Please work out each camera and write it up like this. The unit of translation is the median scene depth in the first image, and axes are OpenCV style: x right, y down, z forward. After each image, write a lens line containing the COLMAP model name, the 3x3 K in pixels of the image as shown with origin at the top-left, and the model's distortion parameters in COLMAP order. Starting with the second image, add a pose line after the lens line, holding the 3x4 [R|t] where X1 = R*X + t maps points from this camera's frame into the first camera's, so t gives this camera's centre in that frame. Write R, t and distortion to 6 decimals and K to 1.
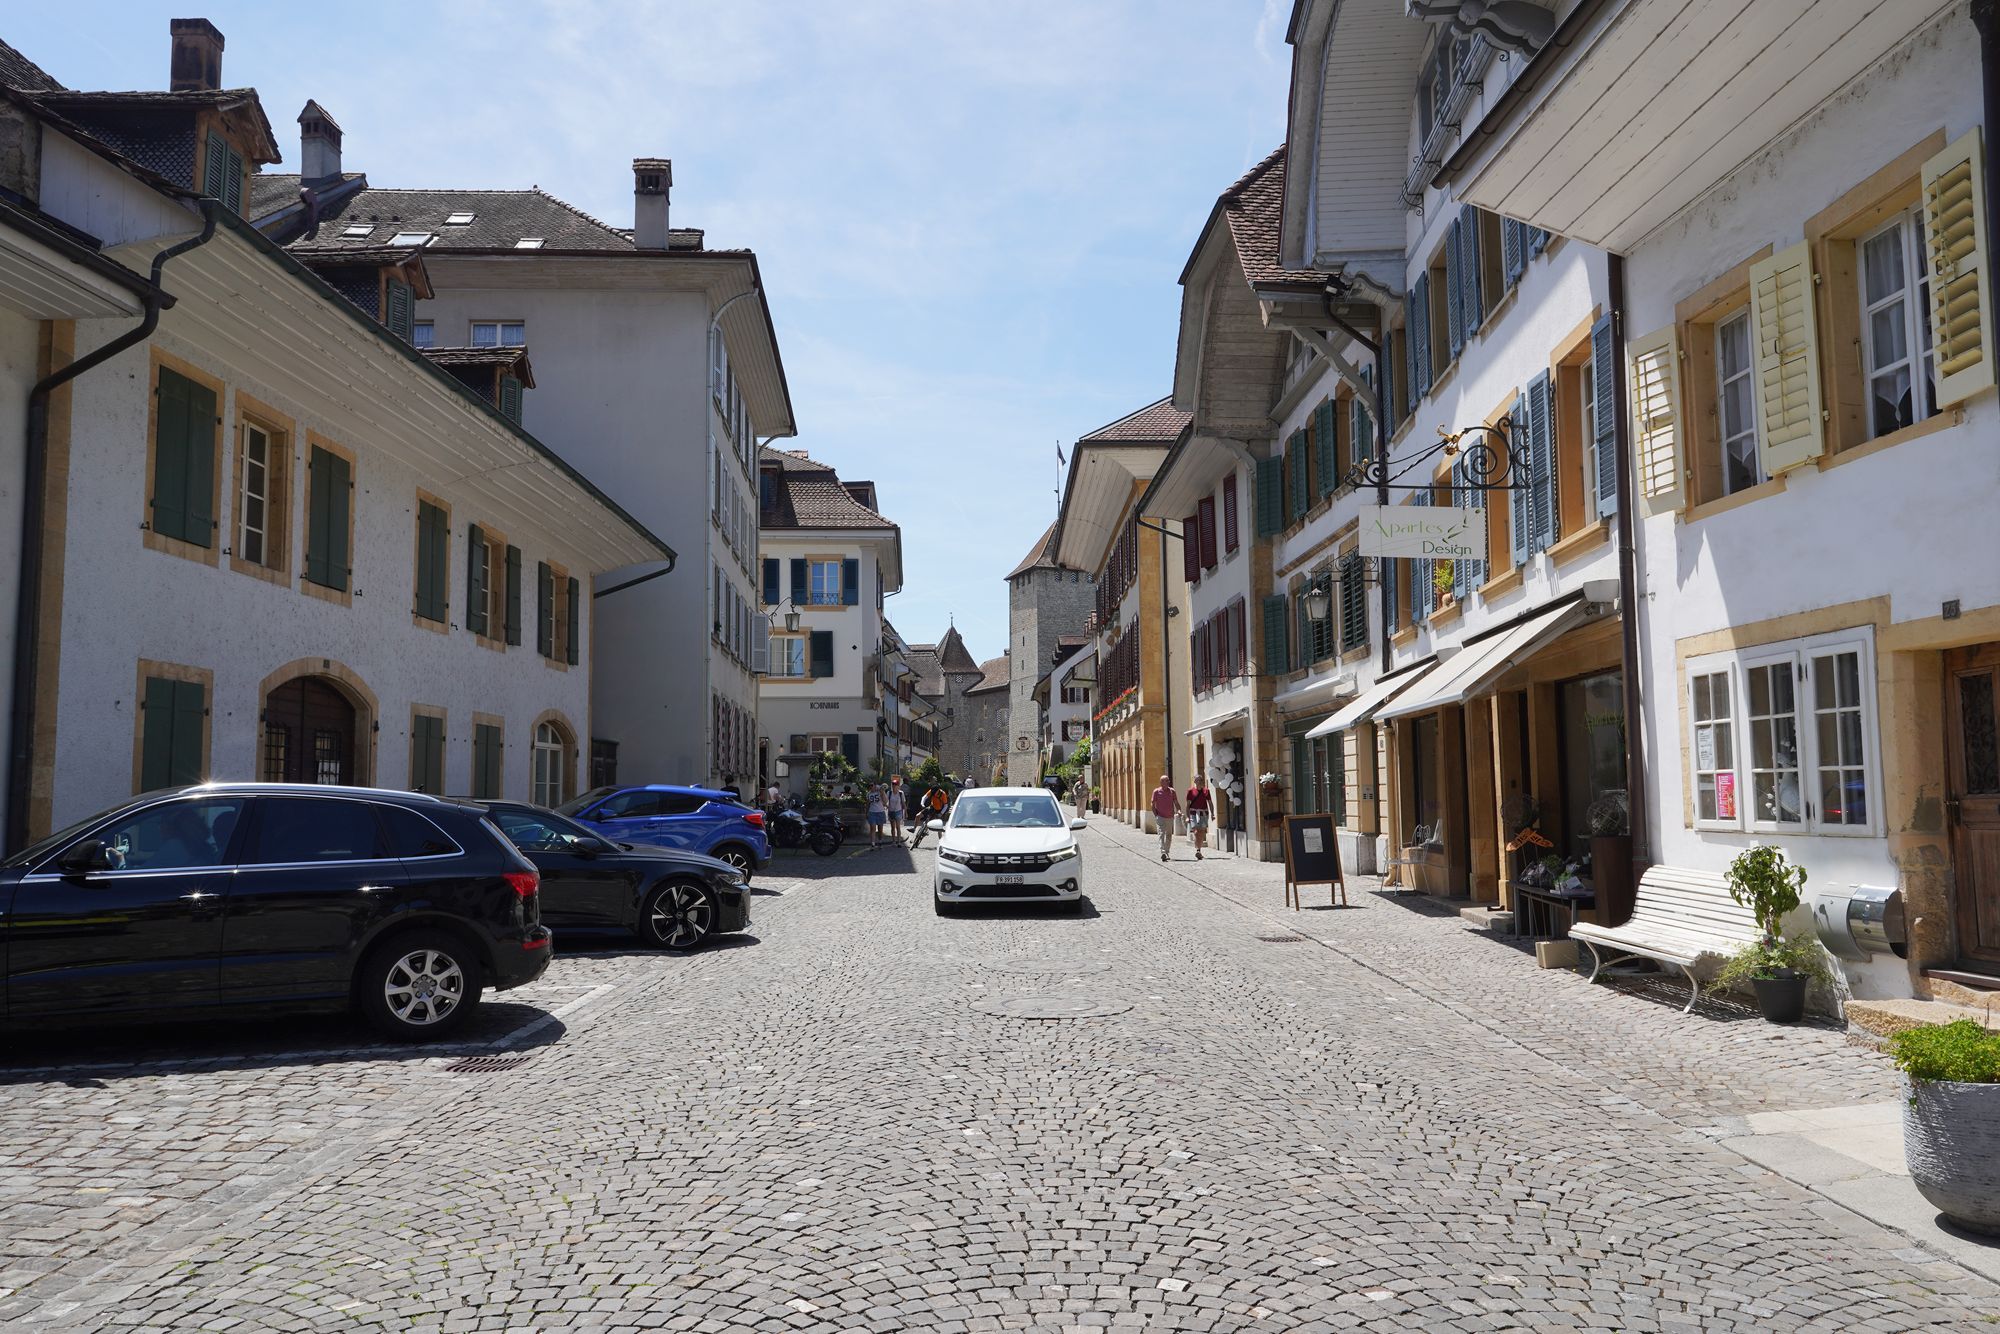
lens RADIAL K [[1328.4, 0, 1004.5], [0, 1328.4, 673.4], [0, 0, 1]] dist [-0.021514, 0.027686]
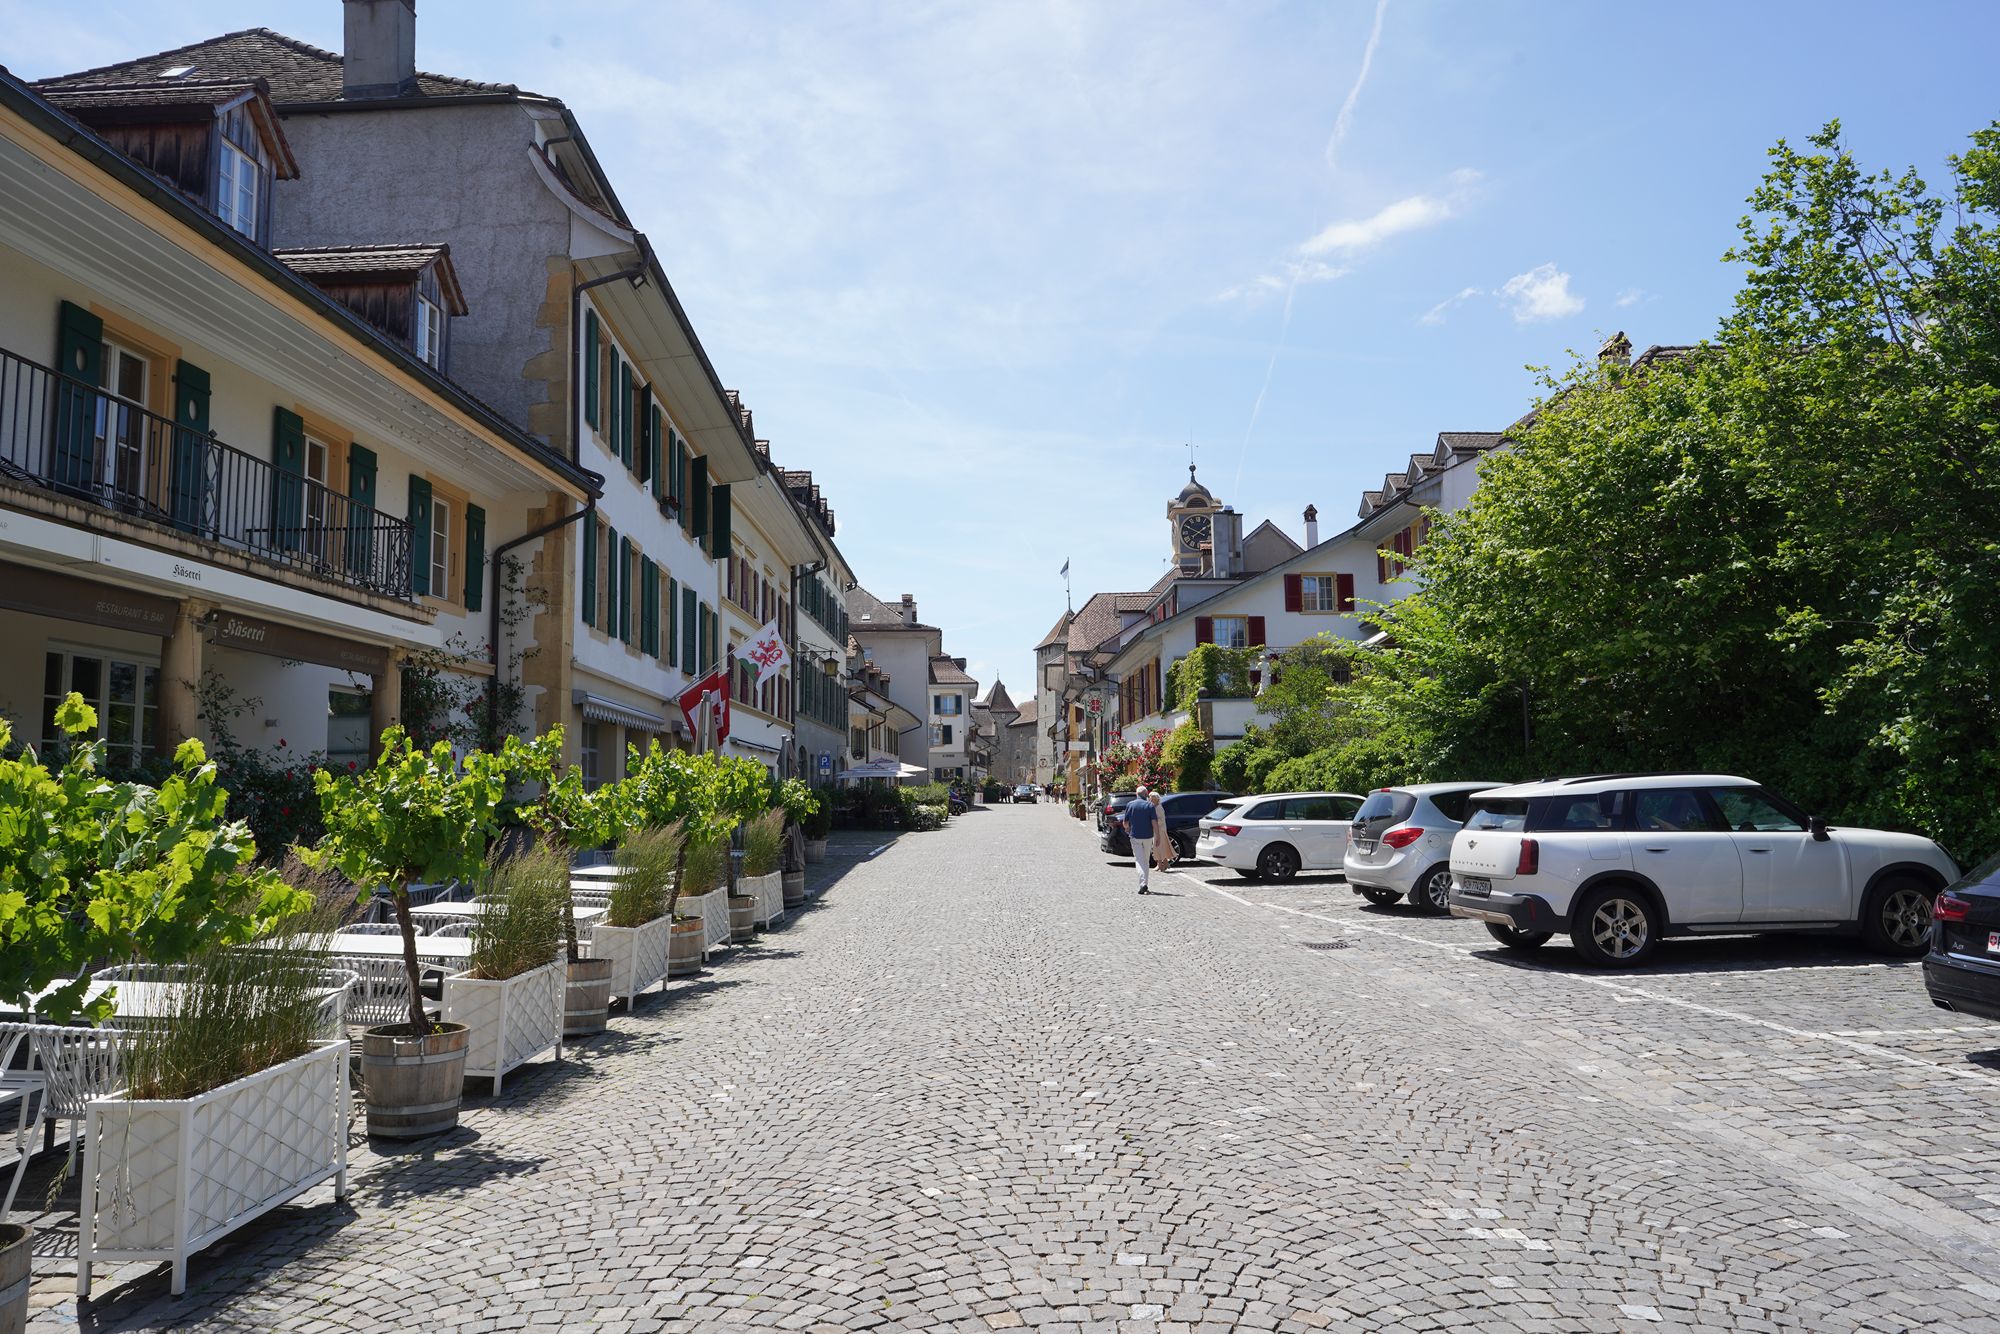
lens RADIAL K [[1328.4, 0, 998.0], [0, 1328.4, 665.6], [0, 0, 1]] dist [-0.021514, 0.027686]
pose [[0.999317, 0.005416, -0.036563, 0.018508], [-0.005845, 0.999915, -0.011637, -0.045456], [0.036497, 0.011843, 0.999264, -0.582957]]
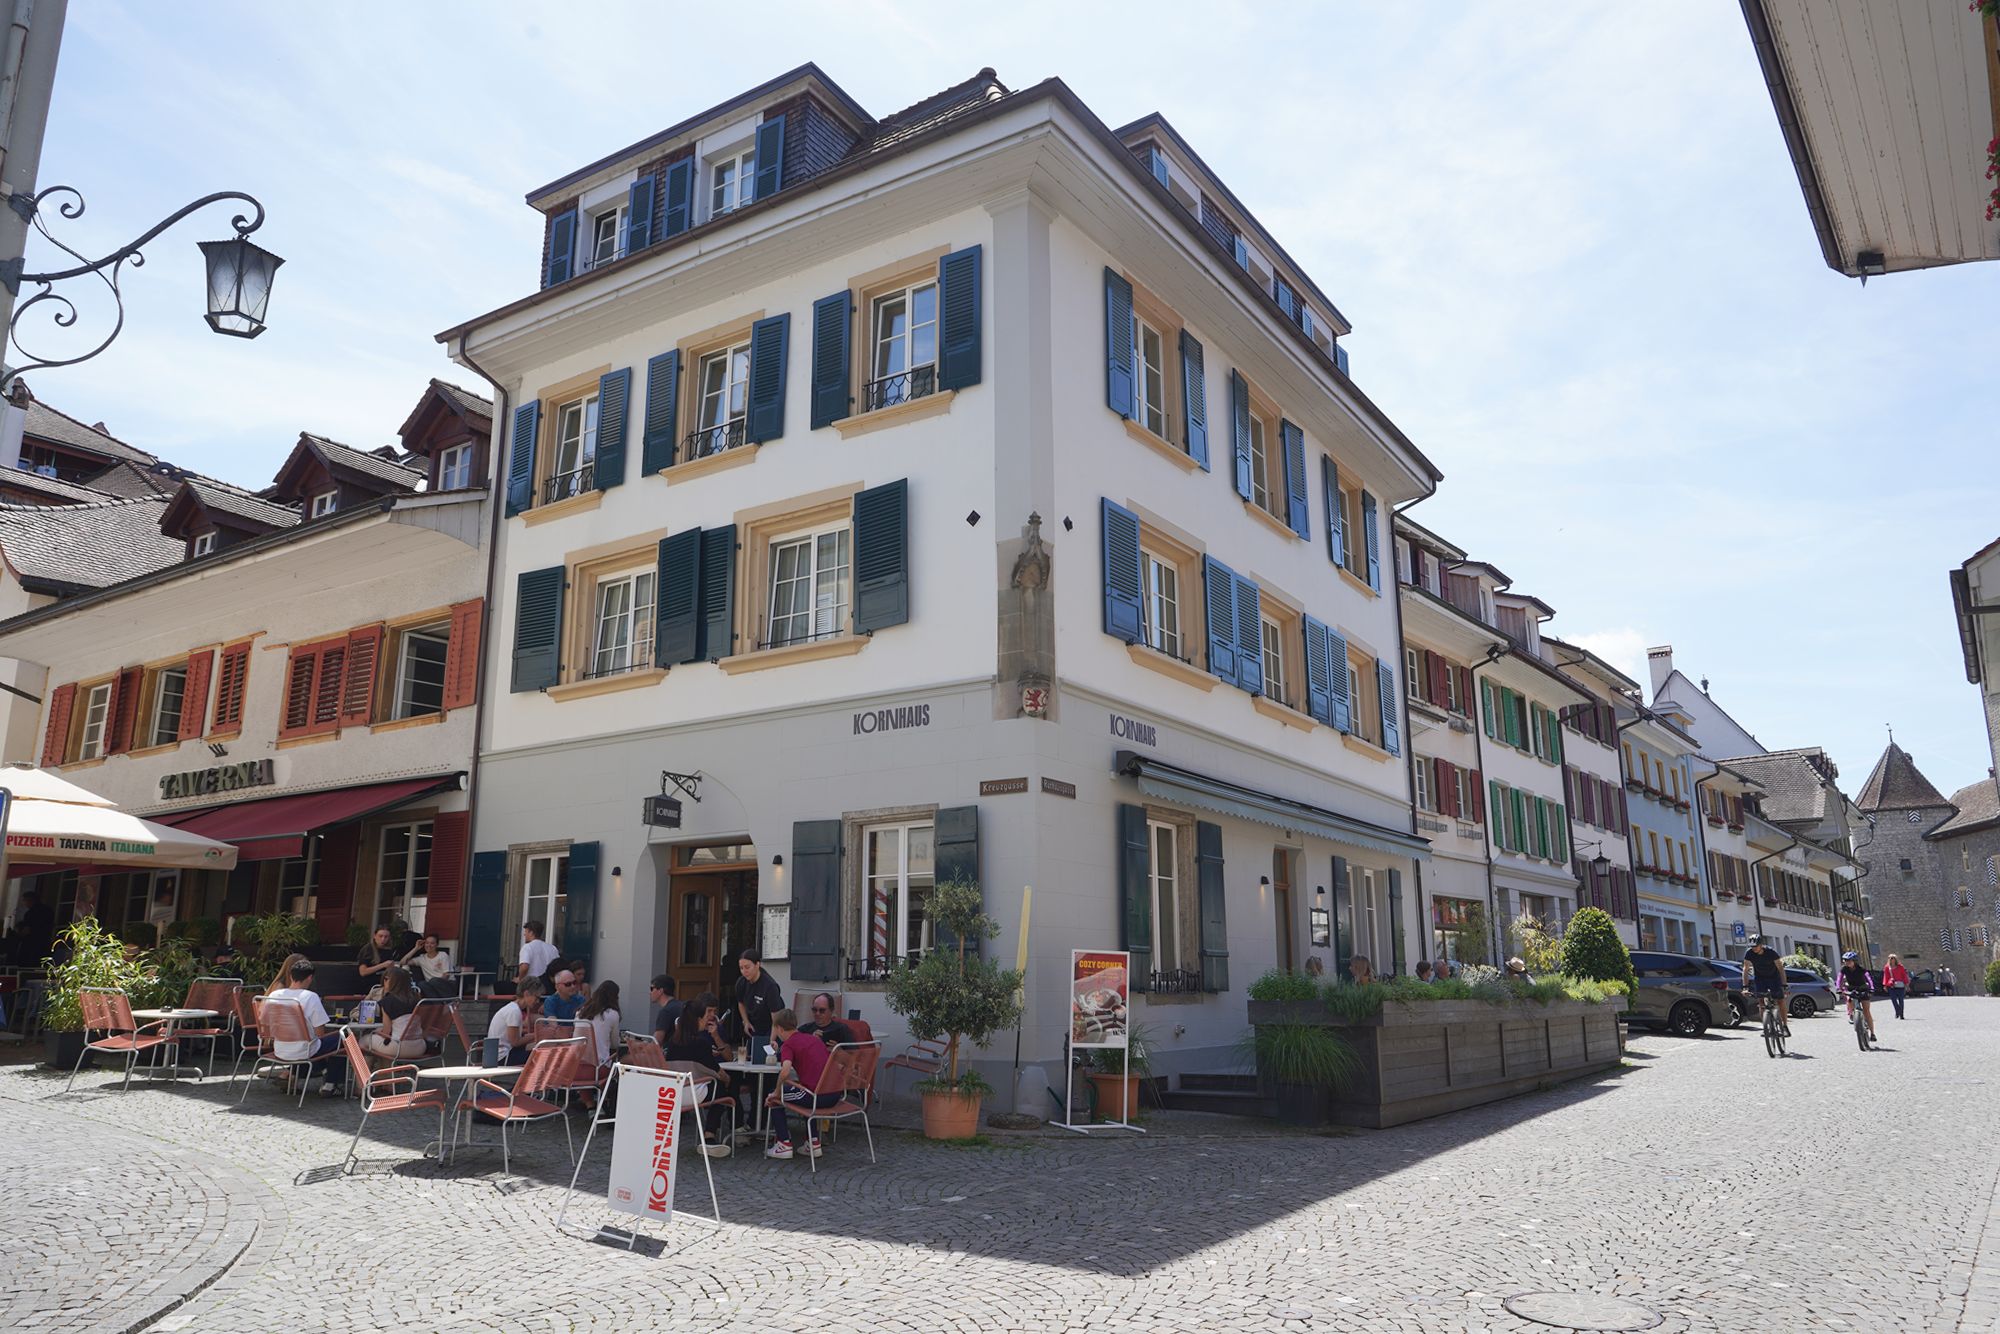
lens RADIAL K [[1328.4, 0, 1013.4], [0, 1328.4, 675.7], [0, 0, 1]] dist [-0.021514, 0.027686]
pose [[0.793007, -0.131344, -0.594886, 0.027140], [0.050124, 0.987239, -0.151154, 0.024515], [0.607147, 0.090048, 0.789471, 0.308949]]
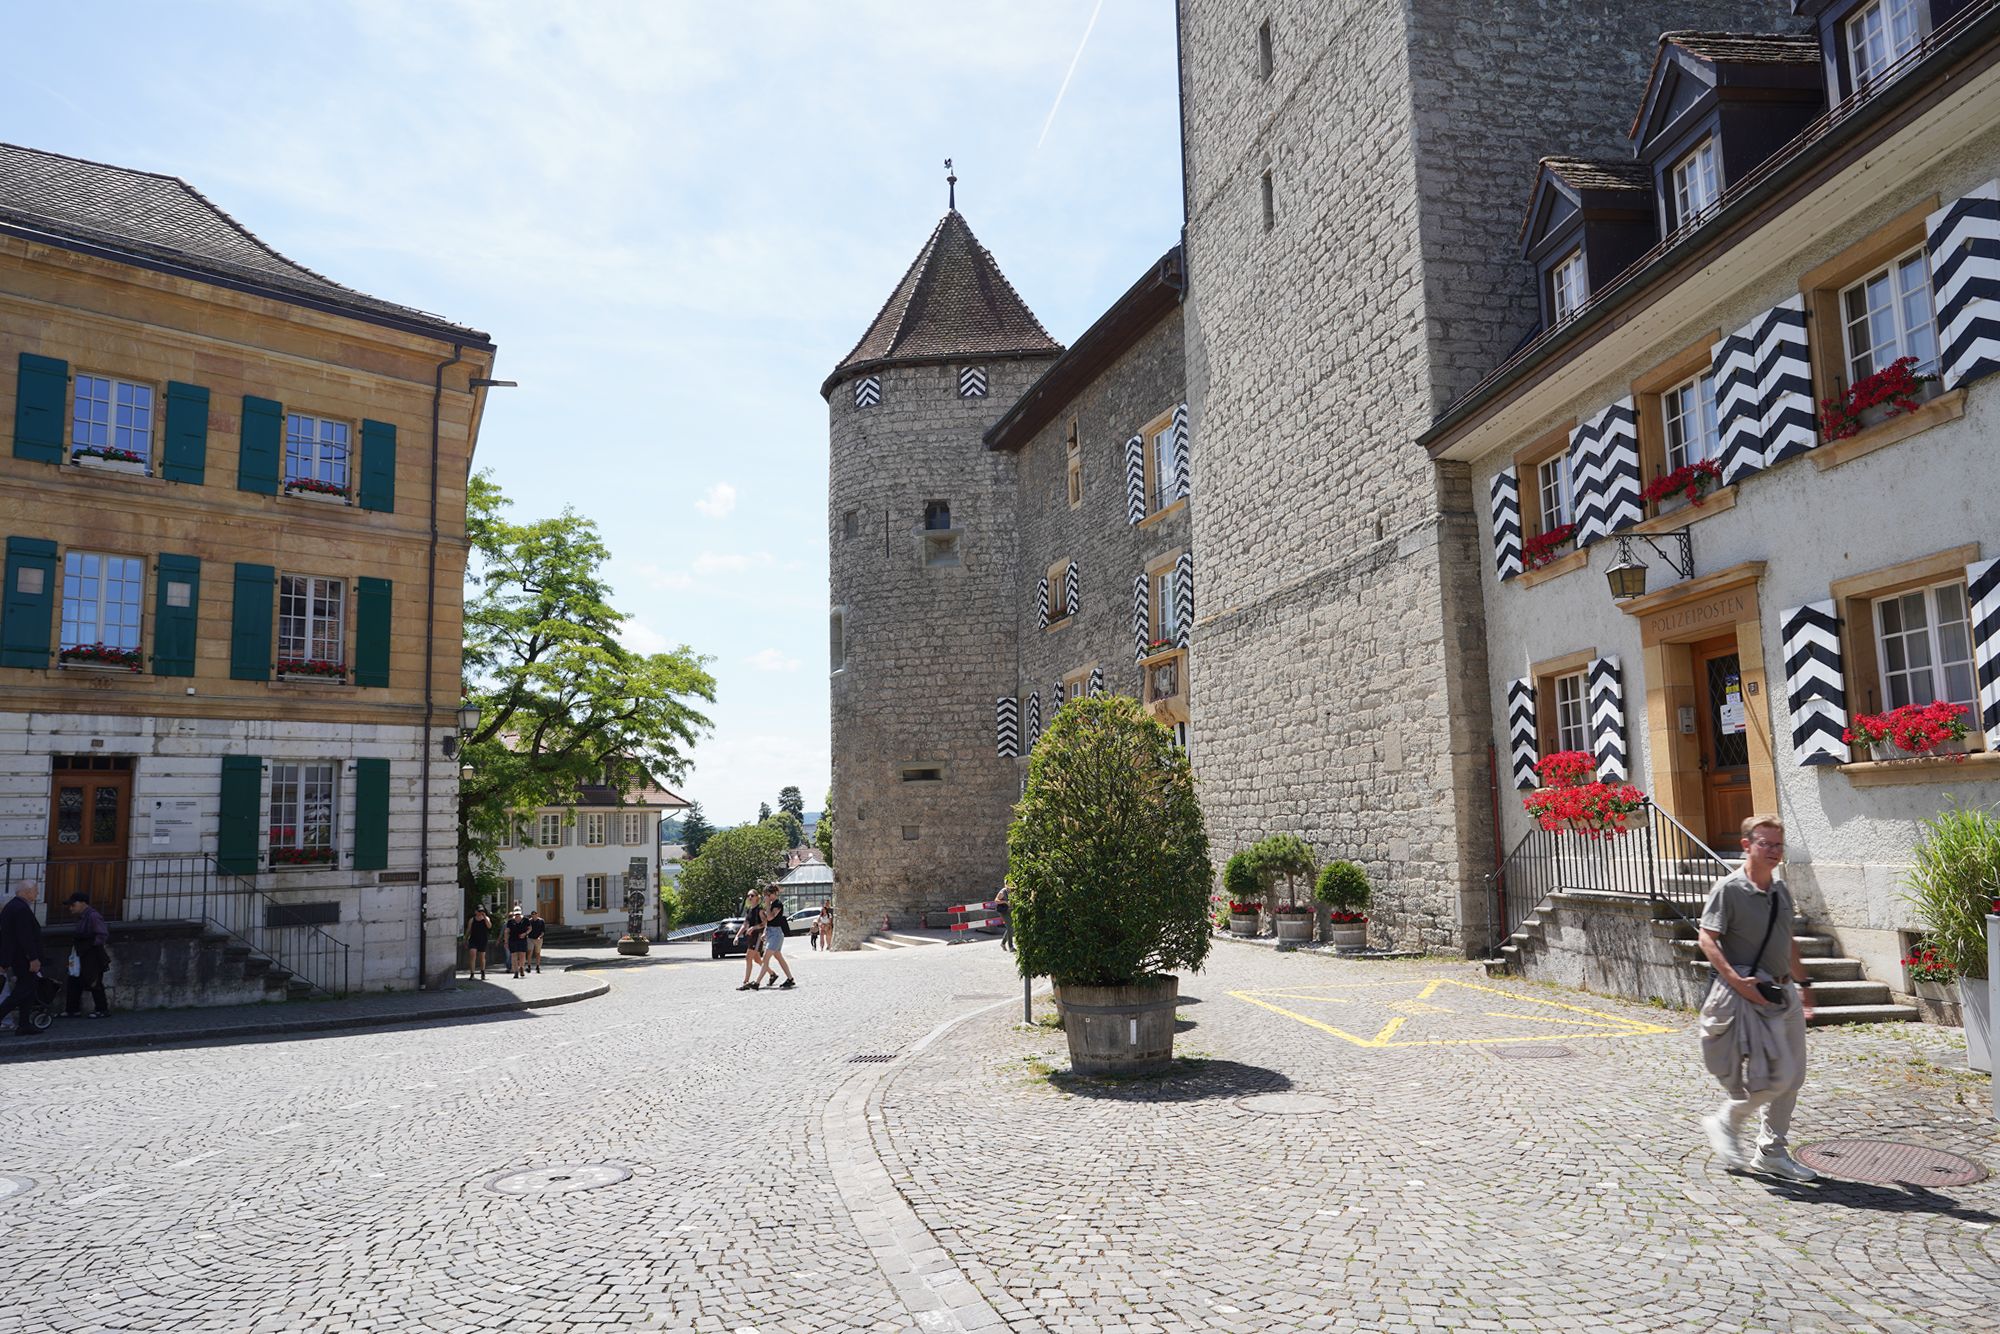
lens RADIAL K [[1328.4, 0, 1004.4], [0, 1328.4, 675.7], [0, 0, 1]] dist [-0.021514, 0.027686]
pose [[0.991796, -0.030086, -0.124237, 0.000275], [0.026462, 0.999178, -0.030718, 0.129015], [0.125059, 0.027179, 0.991777, 1.499926]]
